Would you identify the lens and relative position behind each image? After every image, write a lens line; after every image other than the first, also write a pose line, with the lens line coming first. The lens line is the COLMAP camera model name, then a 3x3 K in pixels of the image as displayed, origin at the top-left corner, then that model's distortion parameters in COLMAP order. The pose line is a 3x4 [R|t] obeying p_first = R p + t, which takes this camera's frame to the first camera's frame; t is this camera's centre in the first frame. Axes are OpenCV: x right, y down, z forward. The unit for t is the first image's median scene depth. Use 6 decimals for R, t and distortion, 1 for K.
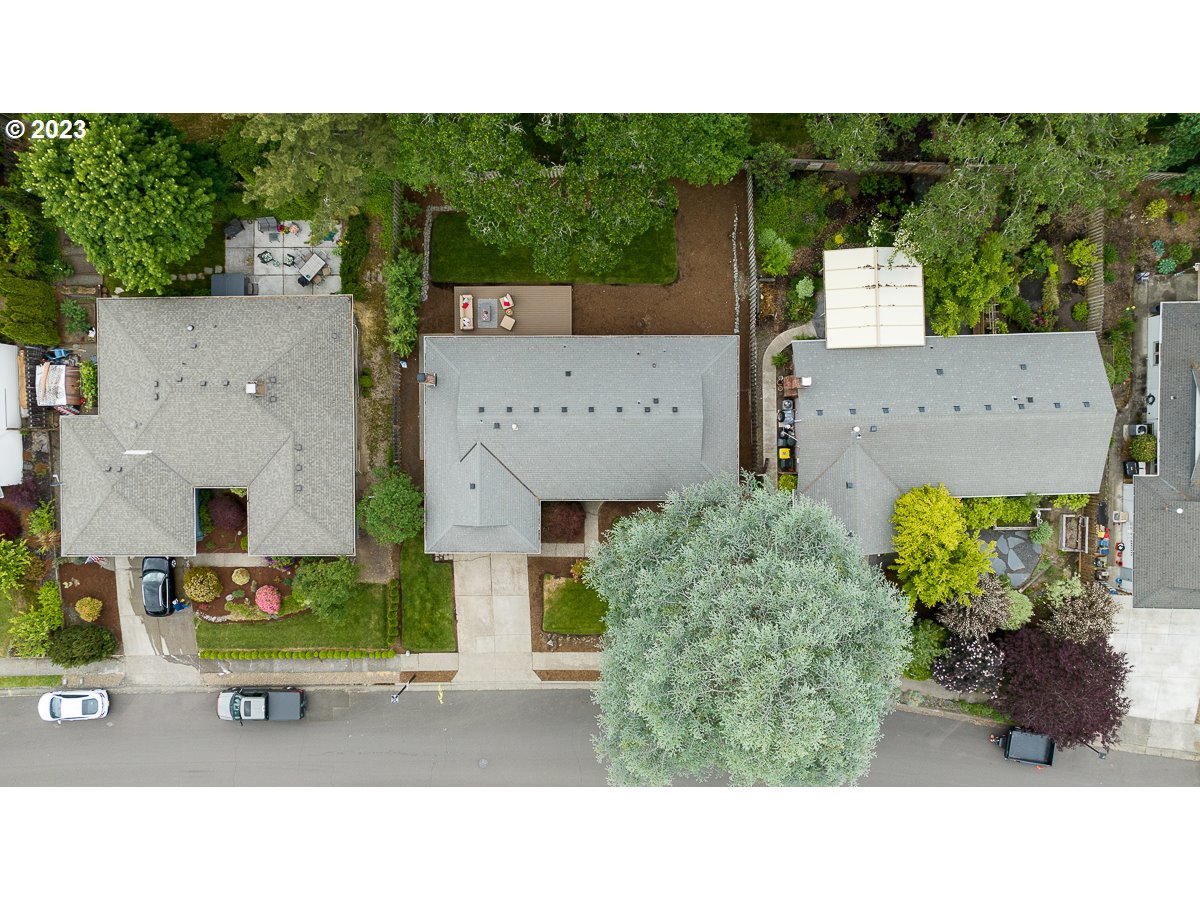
lens RADIAL K [[847.8, 0, 600.0], [0, 847.8, 450.0], [0, 0, 1]] dist [0.000102, 0.003736]
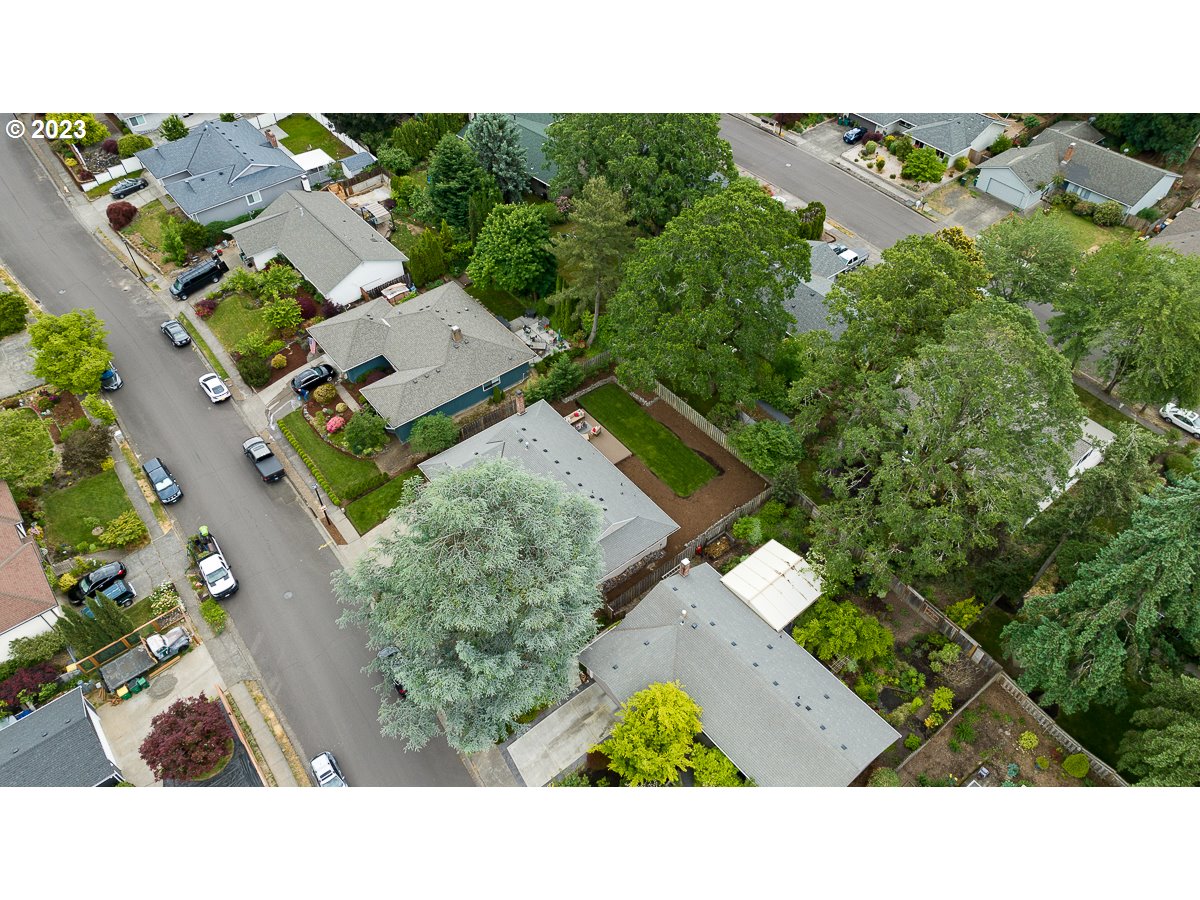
lens RADIAL K [[847.8, 0, 600.0], [0, 847.8, 450.0], [0, 0, 1]] dist [0.000102, 0.003736]
pose [[0.613698, 0.586237, -0.528867, 0.687629], [-0.789505, 0.449303, -0.418101, 0.445468], [-0.007485, 0.674131, 0.738574, -0.056853]]
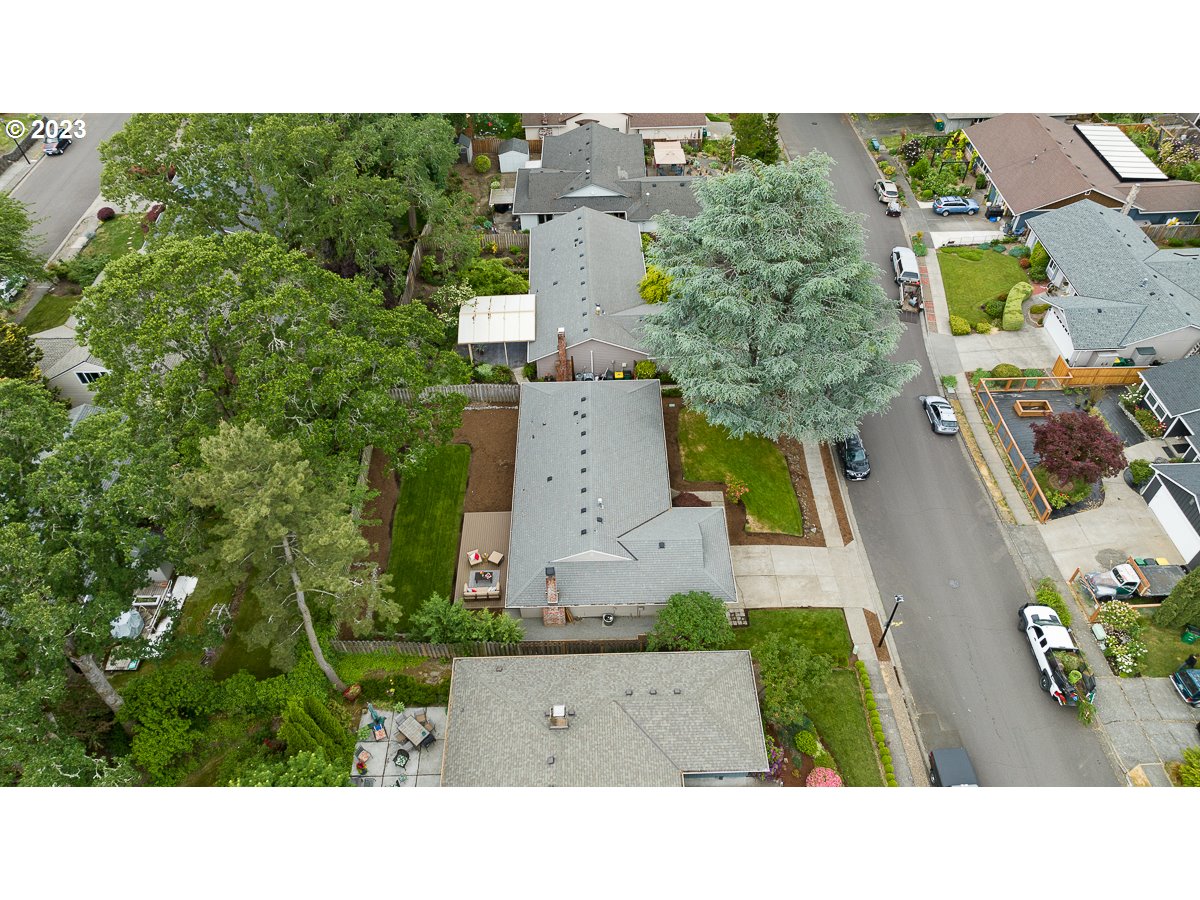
lens RADIAL K [[847.8, 0, 600.0], [0, 847.8, 450.0], [0, 0, 1]] dist [0.000102, 0.003736]
pose [[-0.014939, -0.710064, 0.703979, -0.719093], [0.999448, -0.031503, -0.010566, -0.013842], [0.029680, 0.703432, 0.710142, 0.211911]]
